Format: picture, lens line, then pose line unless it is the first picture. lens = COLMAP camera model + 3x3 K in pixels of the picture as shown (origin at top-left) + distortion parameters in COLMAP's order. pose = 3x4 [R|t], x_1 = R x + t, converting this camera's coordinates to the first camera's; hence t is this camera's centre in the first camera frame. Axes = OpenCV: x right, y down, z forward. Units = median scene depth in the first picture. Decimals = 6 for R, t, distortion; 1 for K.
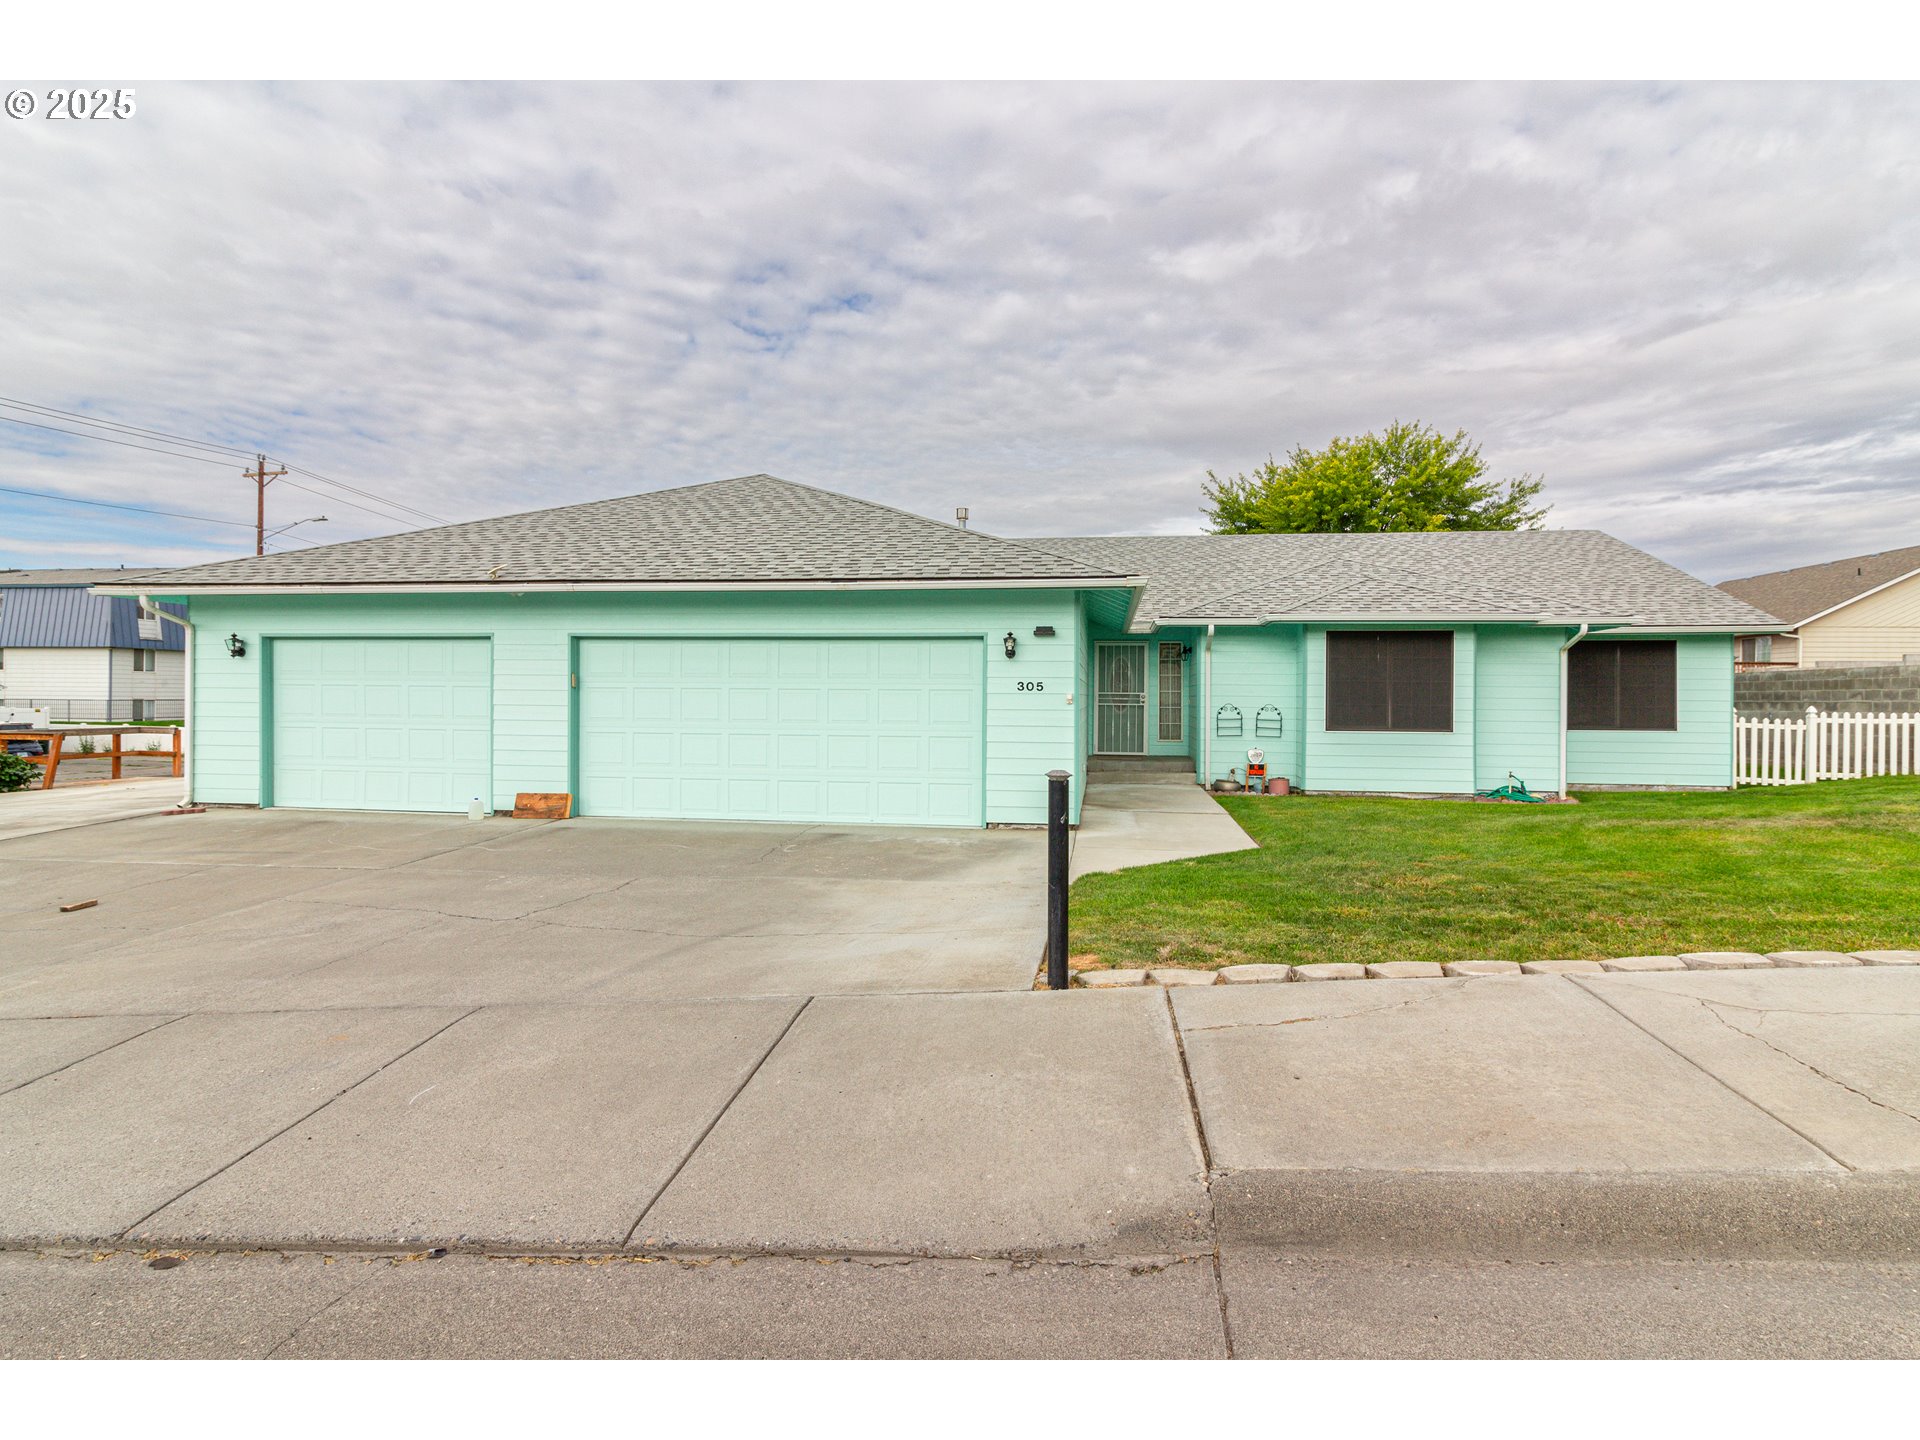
lens RADIAL K [[1021.0, 0, 955.2], [0, 1021.0, 696.5], [0, 0, 1]] dist [0.000284, 0.000992]
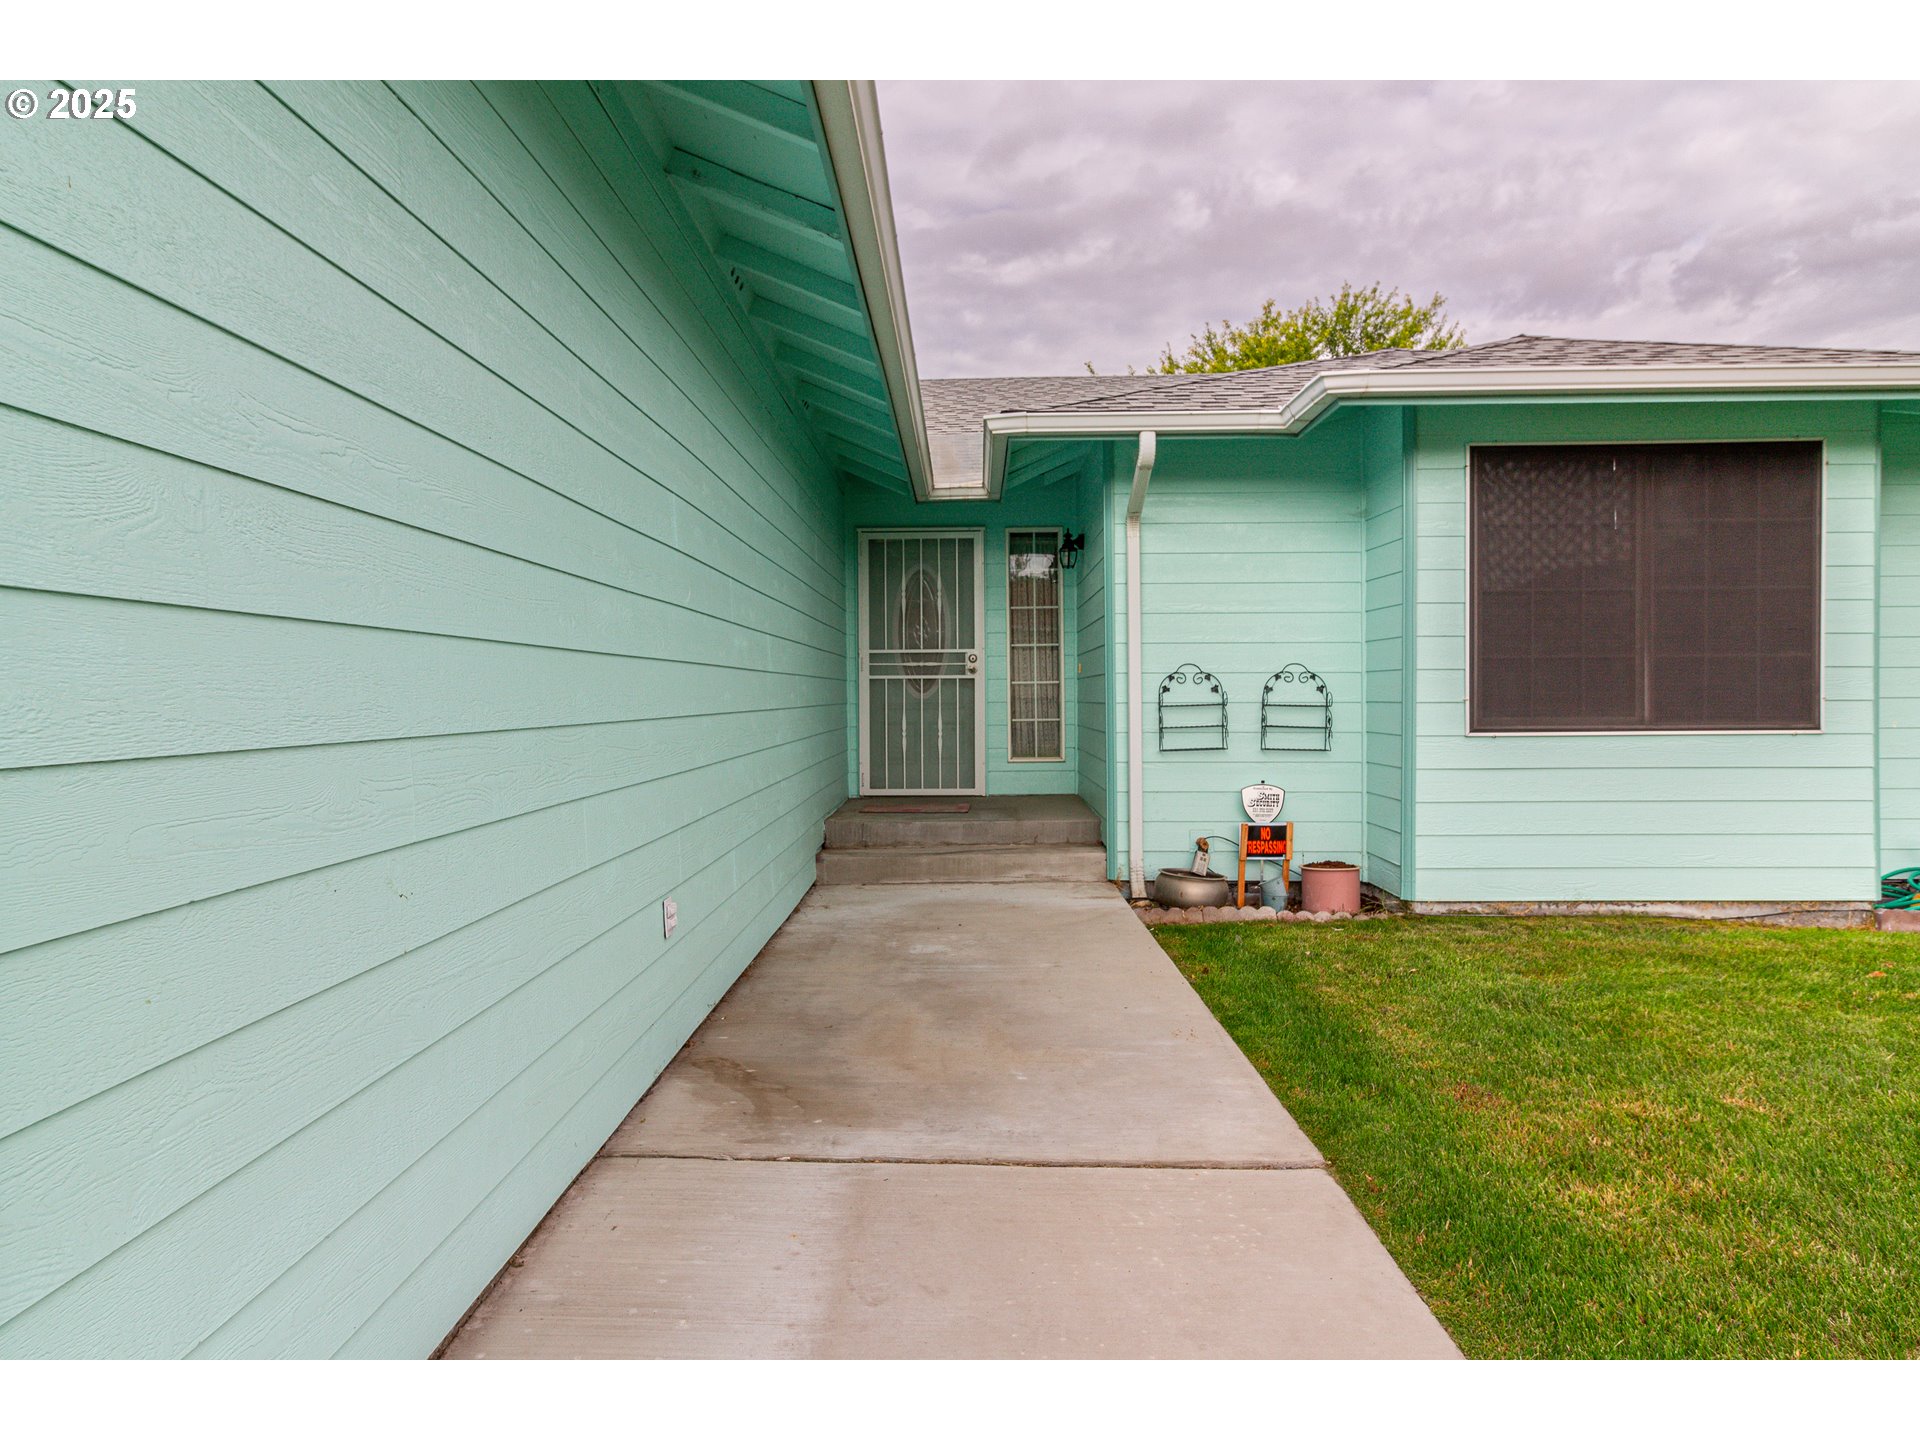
lens RADIAL K [[1085.7, 0, 933.9], [0, 1085.7, 722.8], [0, 0, 1]] dist [-0.001616, 0.000150]
pose [[0.993622, -0.019310, 0.111093, 0.070509], [0.016335, 0.999485, 0.027626, 0.008715], [-0.111569, -0.025635, 0.993426, 0.331378]]
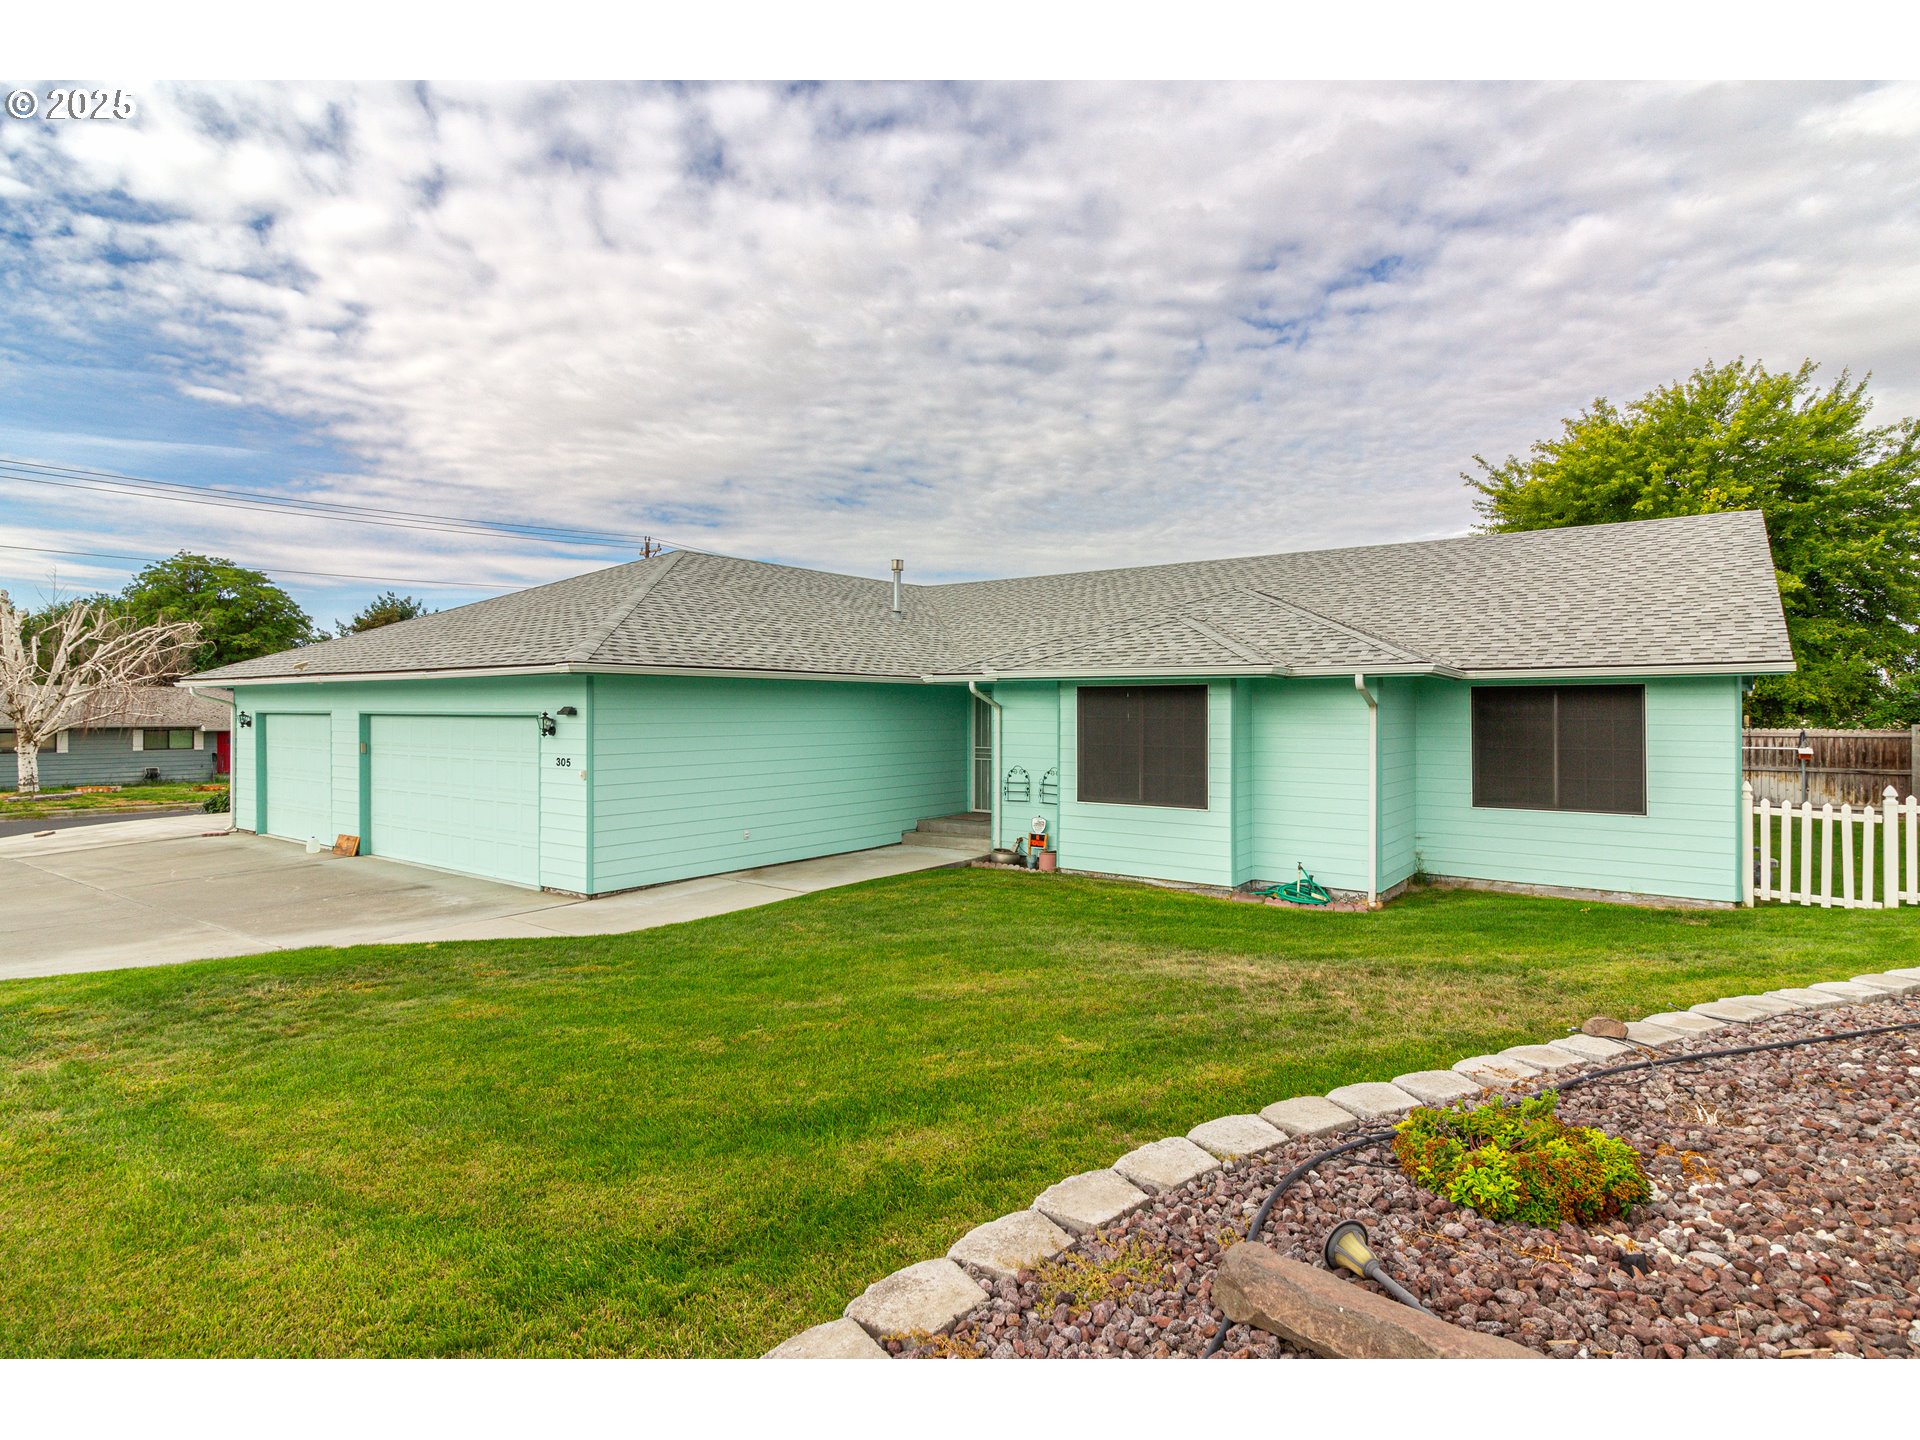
lens RADIAL K [[1019.6, 0, 958.1], [0, 1019.6, 785.4], [0, 0, 1]] dist [0.005011, 0.000621]
pose [[0.877279, 0.028138, -0.479155, 0.350157], [0.007468, 0.997359, 0.072242, -0.021946], [0.479922, -0.066955, 0.874752, 0.099955]]
